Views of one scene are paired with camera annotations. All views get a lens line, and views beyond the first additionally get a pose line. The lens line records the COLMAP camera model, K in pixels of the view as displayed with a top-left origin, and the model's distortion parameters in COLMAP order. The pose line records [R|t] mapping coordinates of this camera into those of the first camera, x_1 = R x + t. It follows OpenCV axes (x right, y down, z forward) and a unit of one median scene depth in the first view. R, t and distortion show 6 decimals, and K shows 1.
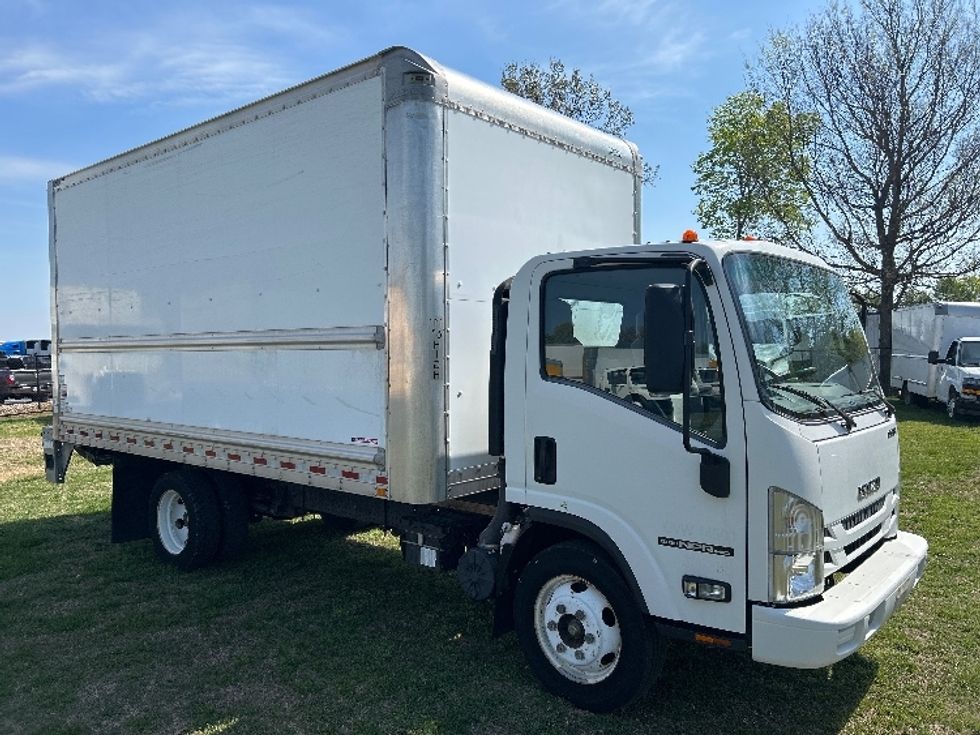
lens RADIAL K [[737.0, 0, 492.6], [0, 737.0, 373.9], [0, 0, 1]] dist [0.049137, -0.009401]
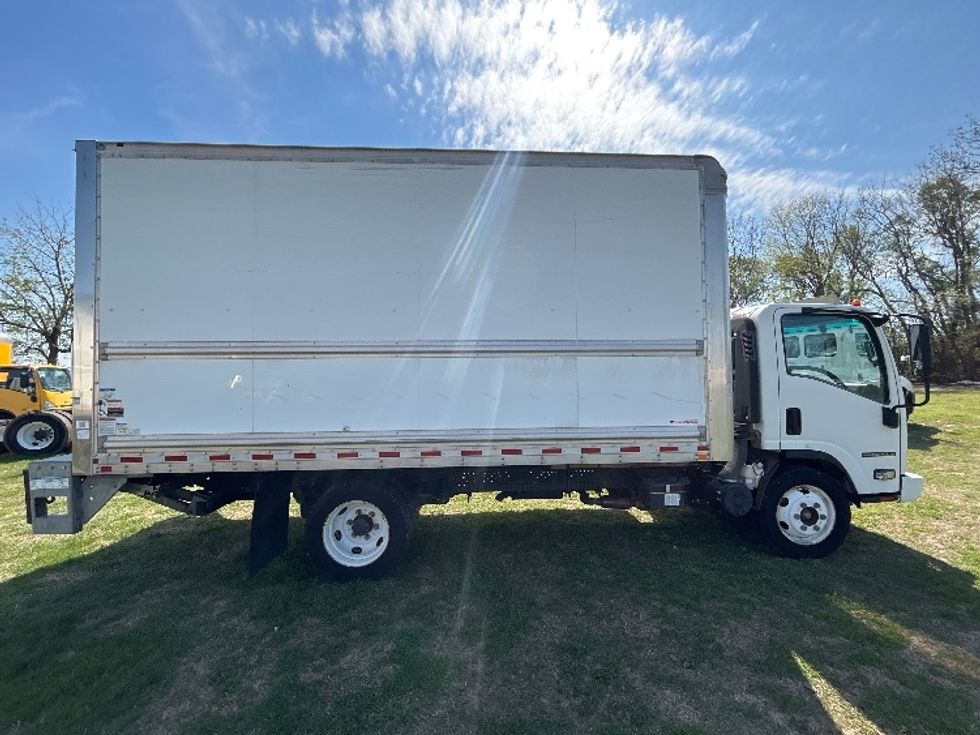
lens RADIAL K [[401.0, 0, 484.1], [0, 401.0, 363.1], [0, 0, 1]] dist [0.000320, -0.000406]
pose [[0.722459, 0.014754, 0.691257, -1.099660], [0.020343, 0.998886, -0.042581, 0.005339], [-0.691115, 0.044825, 0.721354, 0.811776]]
